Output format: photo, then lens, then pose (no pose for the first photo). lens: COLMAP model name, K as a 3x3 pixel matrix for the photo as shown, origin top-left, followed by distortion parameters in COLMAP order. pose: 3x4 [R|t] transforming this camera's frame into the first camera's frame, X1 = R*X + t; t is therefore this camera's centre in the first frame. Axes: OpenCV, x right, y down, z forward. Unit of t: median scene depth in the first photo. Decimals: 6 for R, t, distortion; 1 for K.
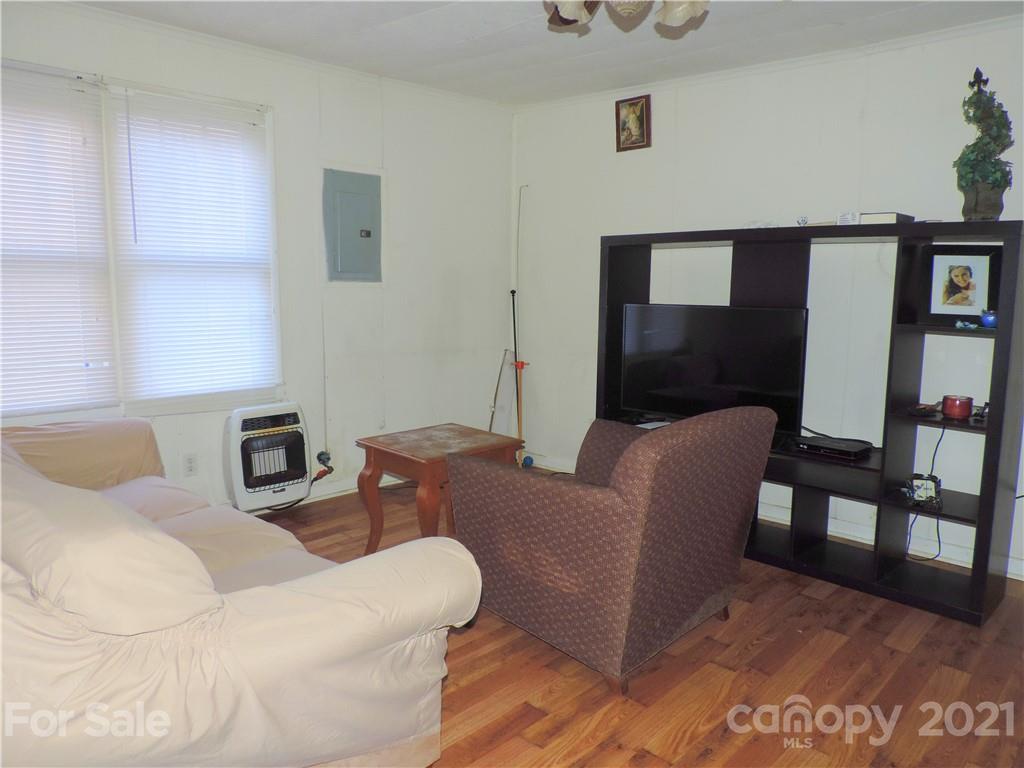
lens RADIAL K [[728.0, 0, 529.2], [0, 728.0, 383.9], [0, 0, 1]] dist [-0.023762, -0.000576]
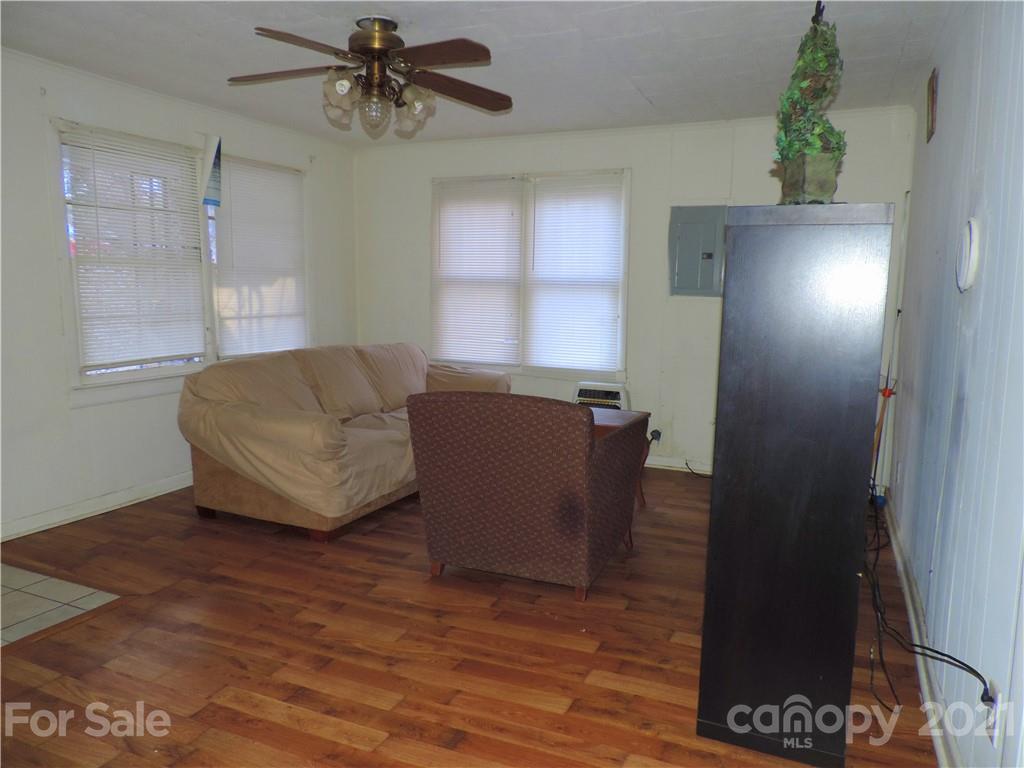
lens RADIAL K [[728.0, 0, 529.2], [0, 728.0, 383.9], [0, 0, 1]] dist [-0.023762, -0.000576]
pose [[0.345715, 0.115659, -0.931184, 1.136706], [-0.143720, 0.987192, 0.069257, -0.057833], [0.927268, 0.109886, 0.357909, 0.465682]]
